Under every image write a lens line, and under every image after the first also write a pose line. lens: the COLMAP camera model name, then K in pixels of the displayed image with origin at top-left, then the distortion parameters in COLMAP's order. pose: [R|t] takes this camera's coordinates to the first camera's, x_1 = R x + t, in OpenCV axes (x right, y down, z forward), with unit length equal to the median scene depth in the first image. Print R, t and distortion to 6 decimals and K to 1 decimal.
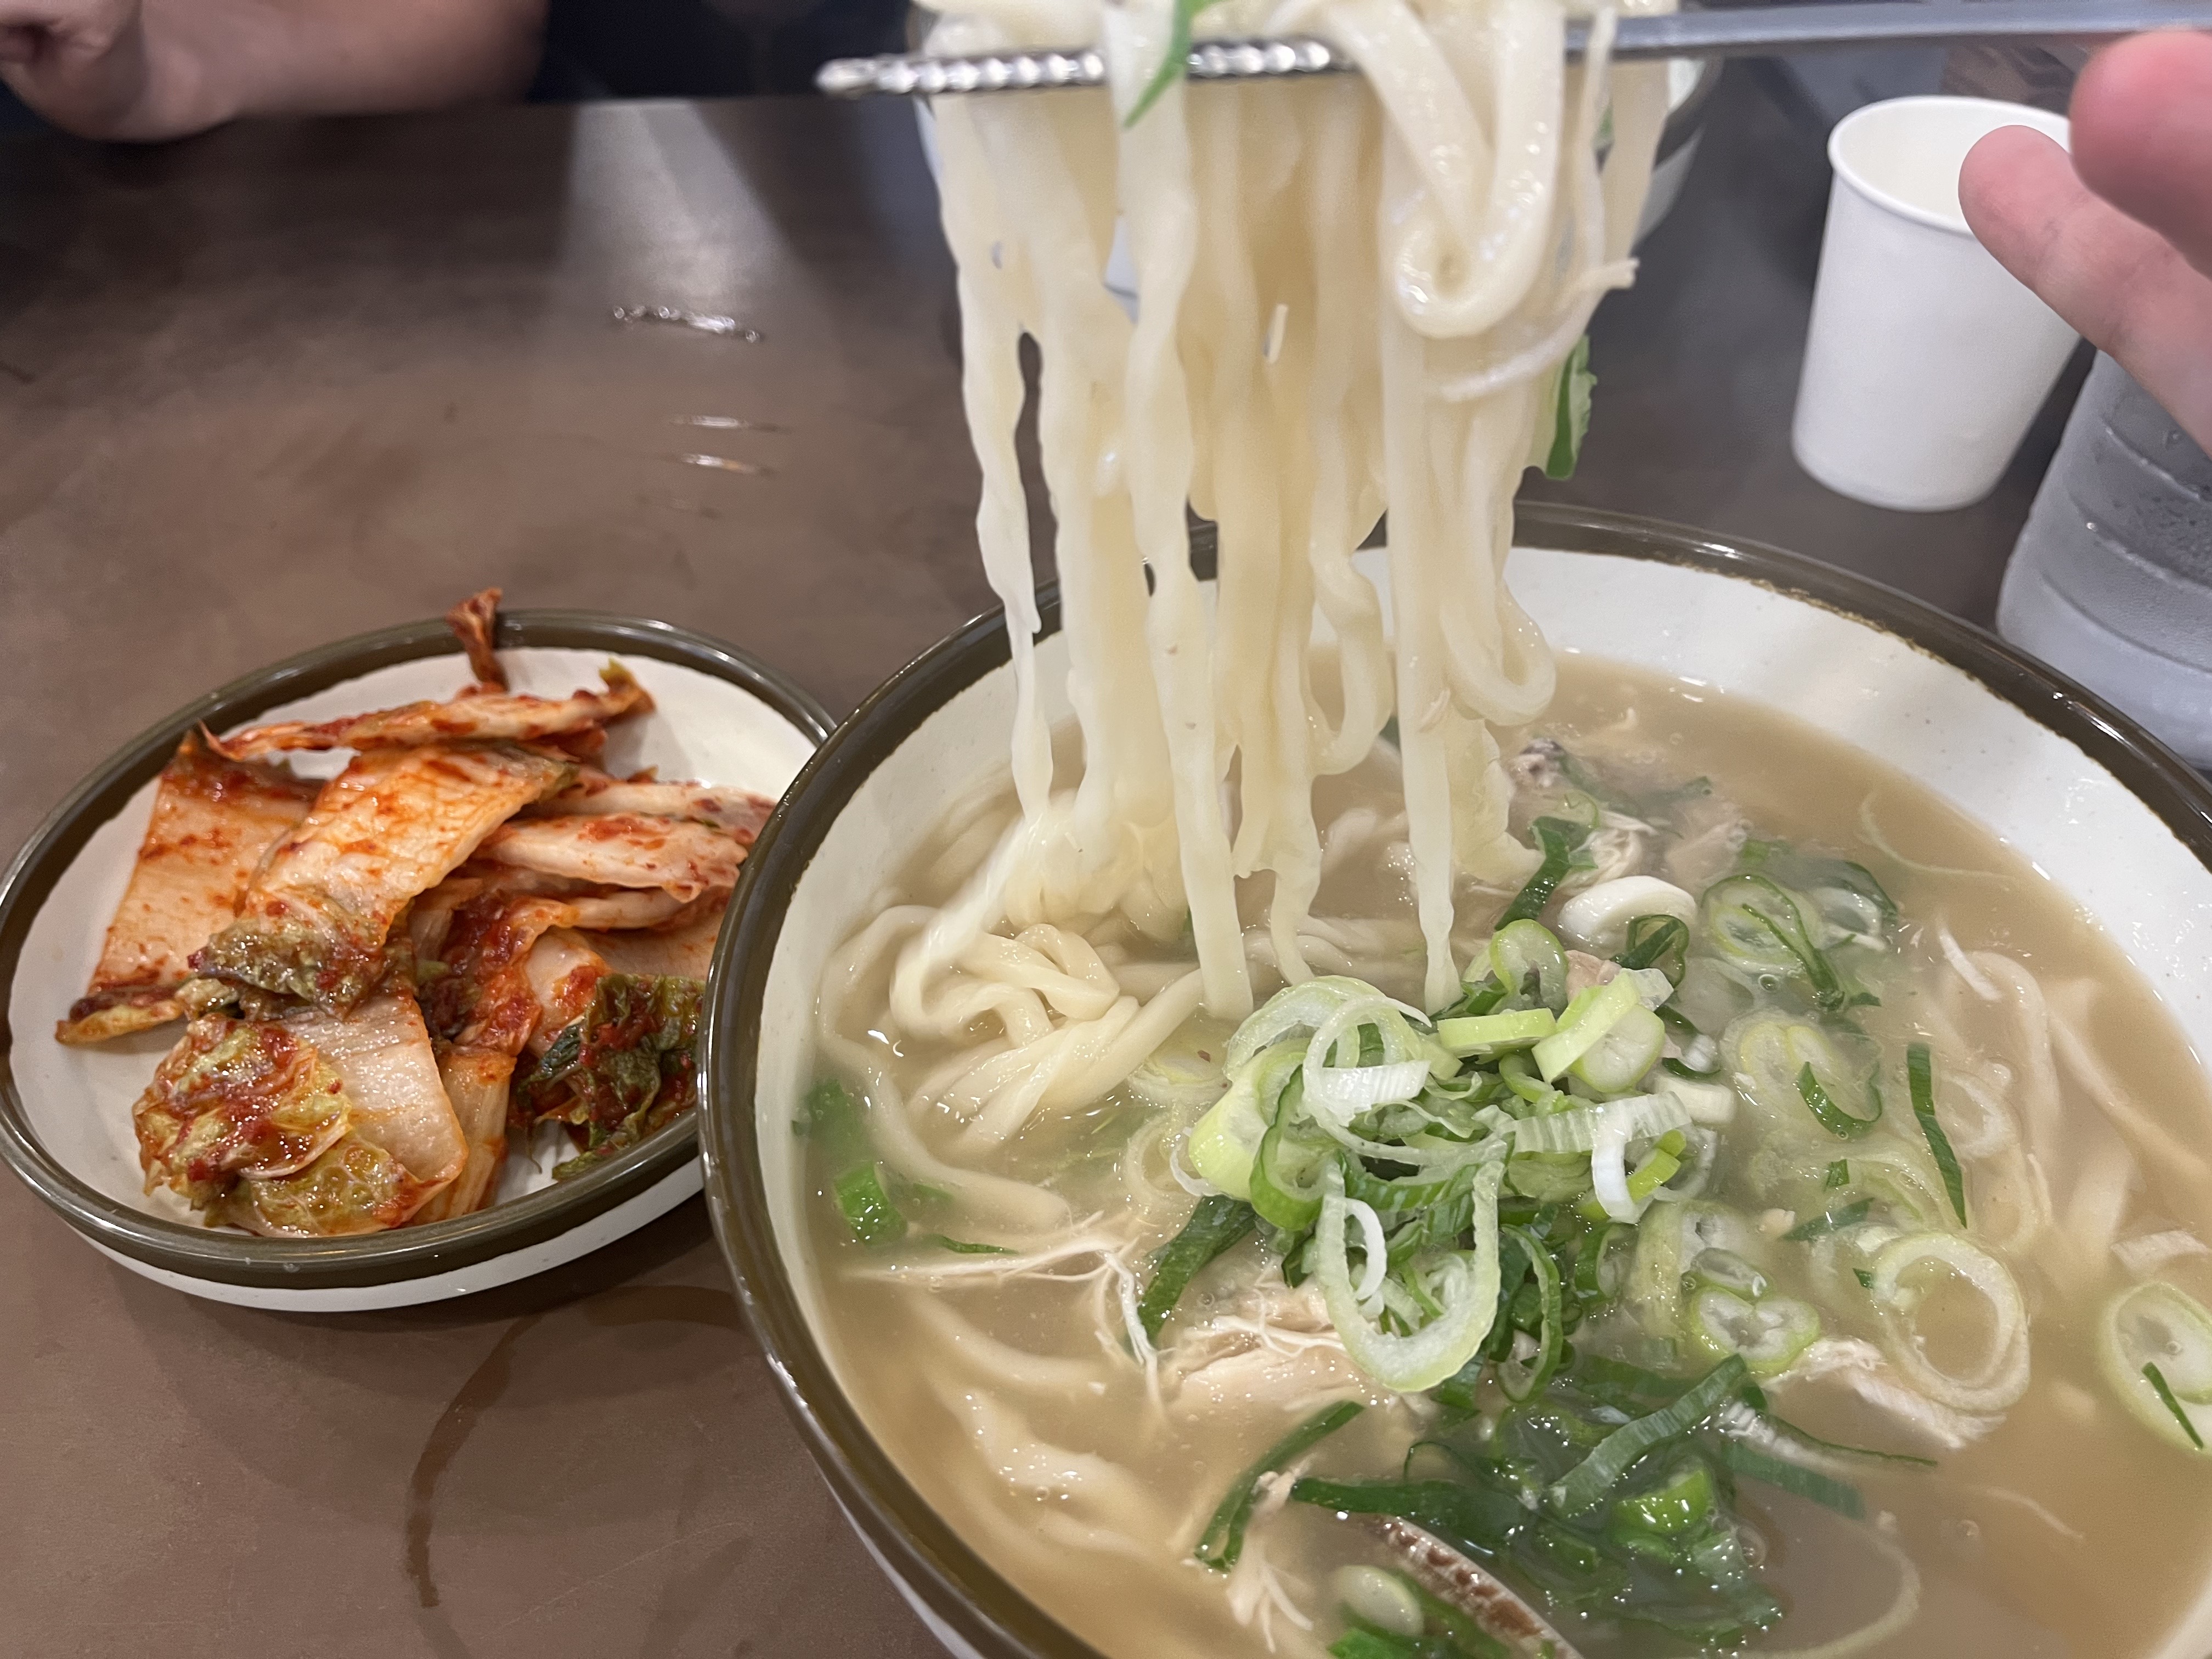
lens RADIAL K [[1687.8, 0, 1106.0], [0, 1687.8, 829.5], [0, 0, 1]] dist [0.041466, -0.006689]
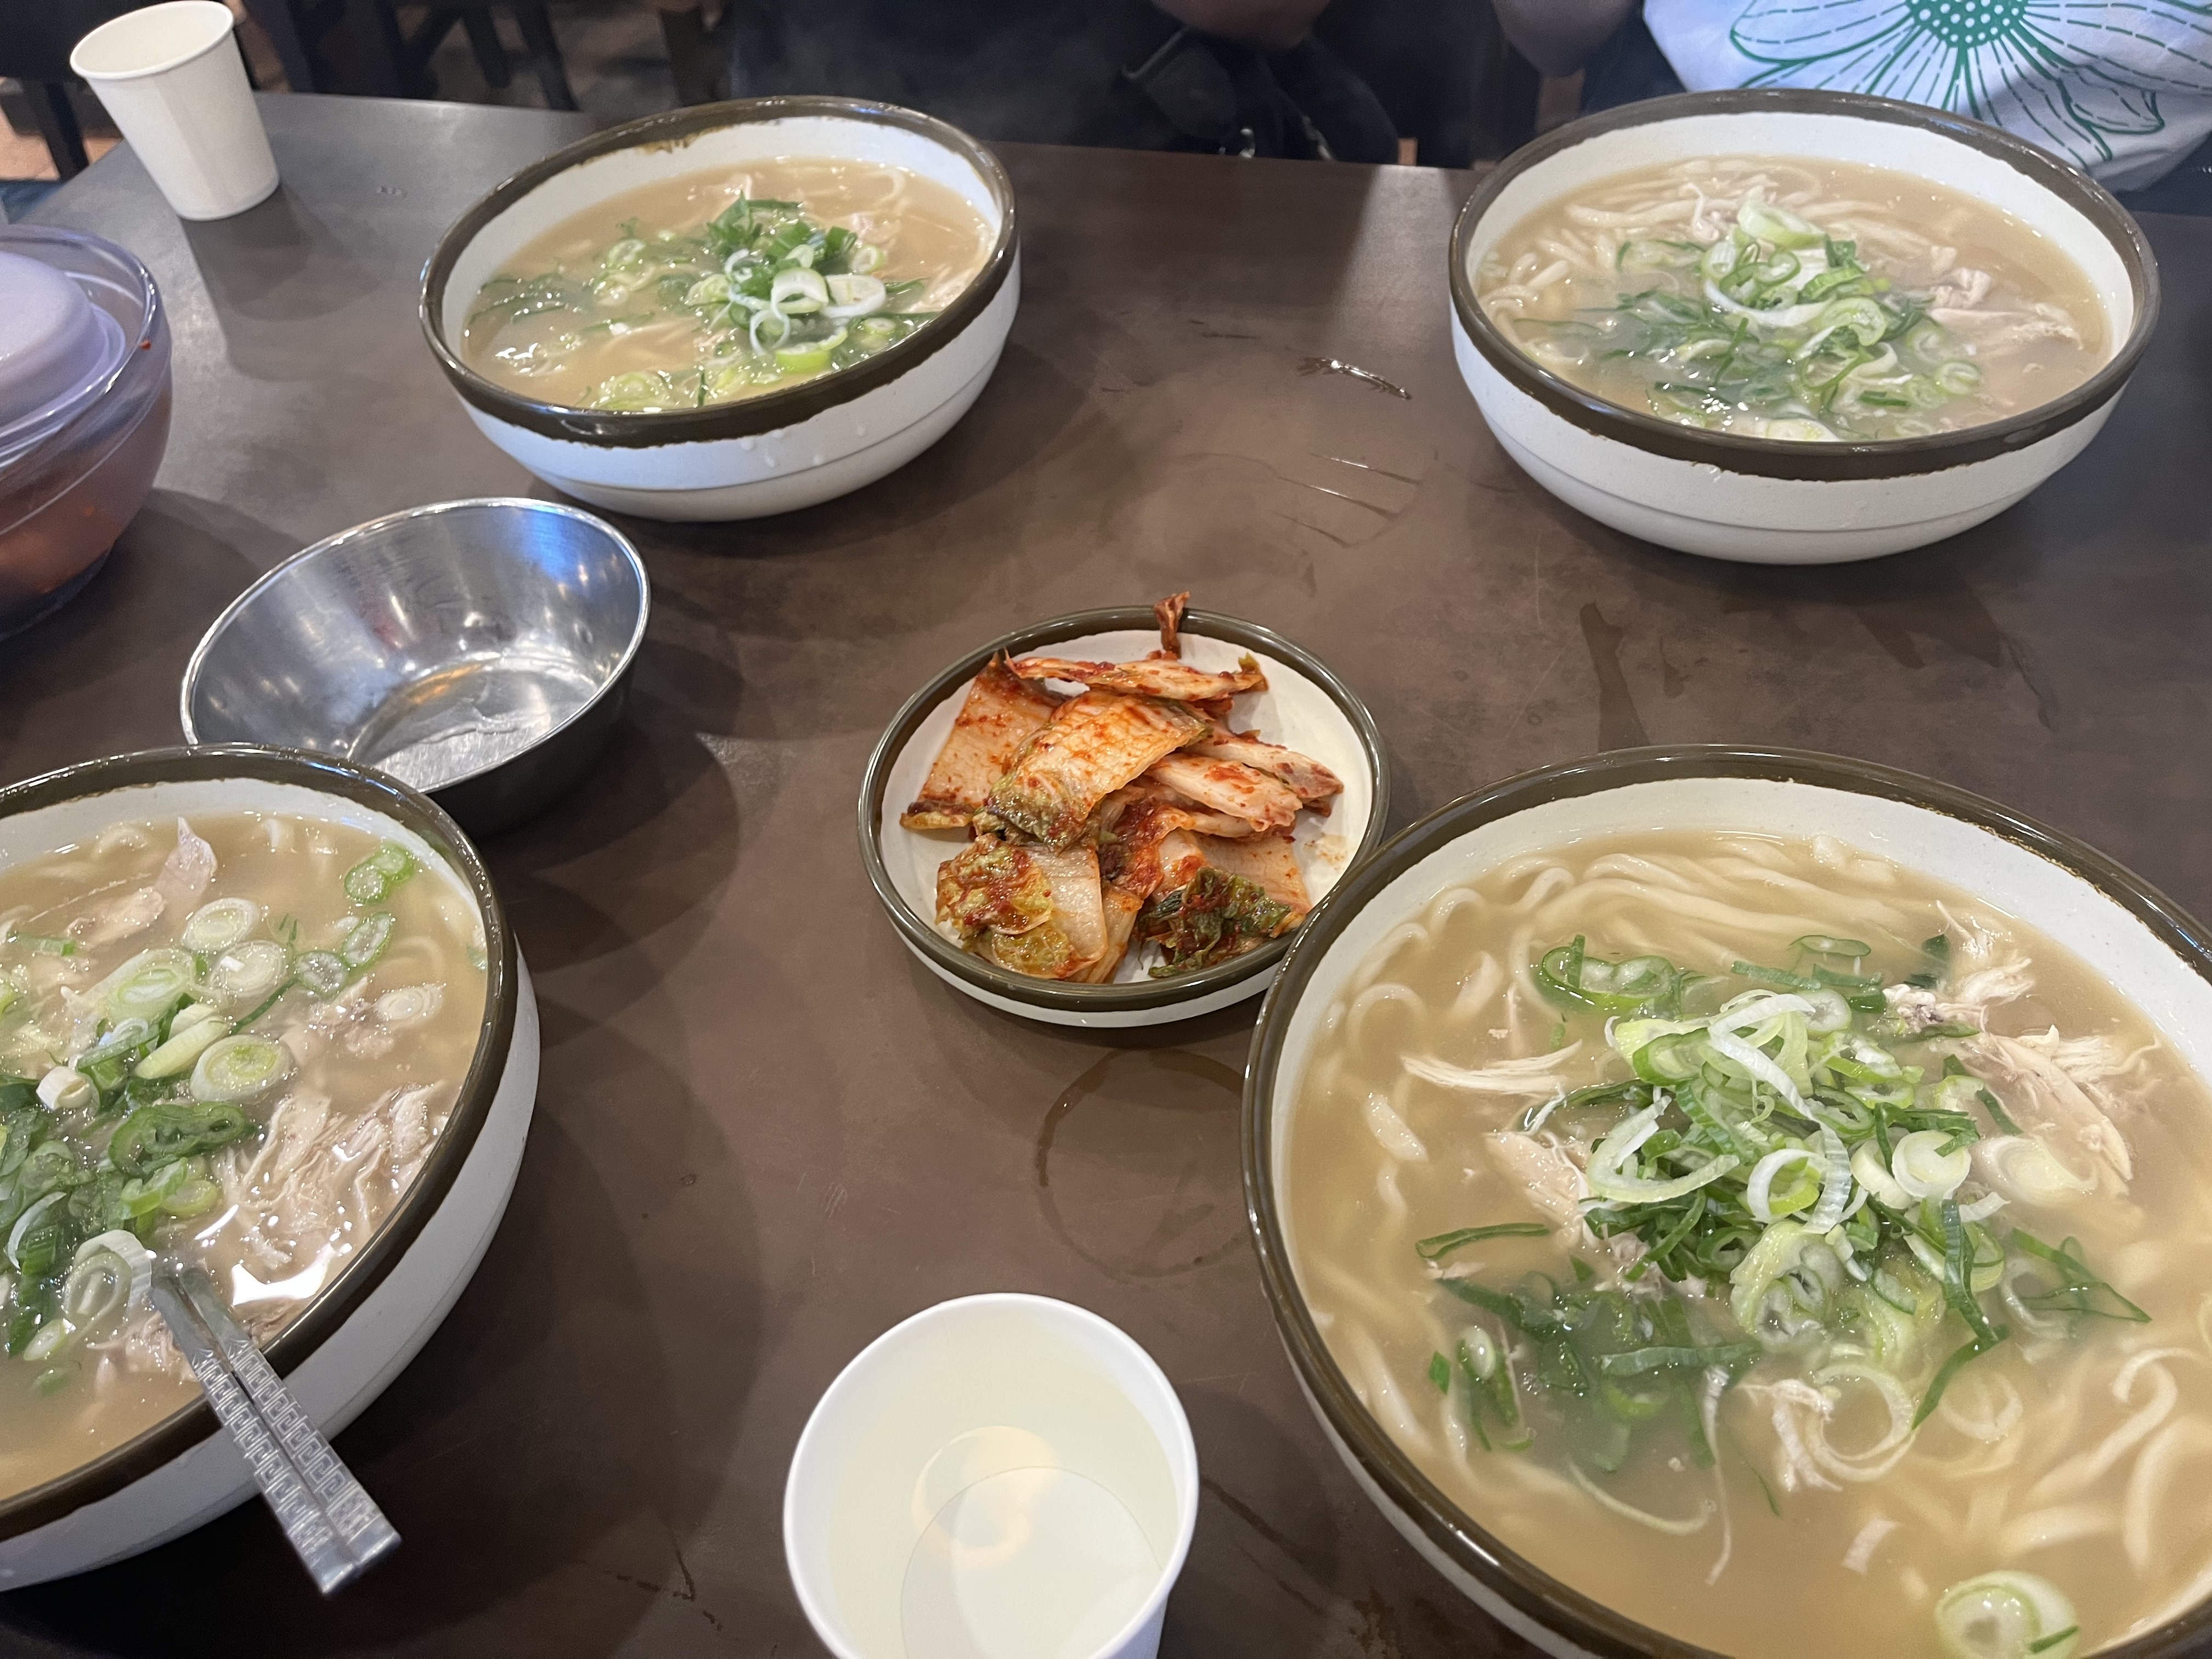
lens RADIAL K [[1687.8, 0, 1106.0], [0, 1687.8, 829.5], [0, 0, 1]] dist [0.041466, -0.006689]
pose [[0.919100, 0.227989, -0.321367, 0.134942], [-0.200864, 0.972769, 0.115650, -0.115793], [0.338983, -0.041743, 0.939866, -0.562102]]
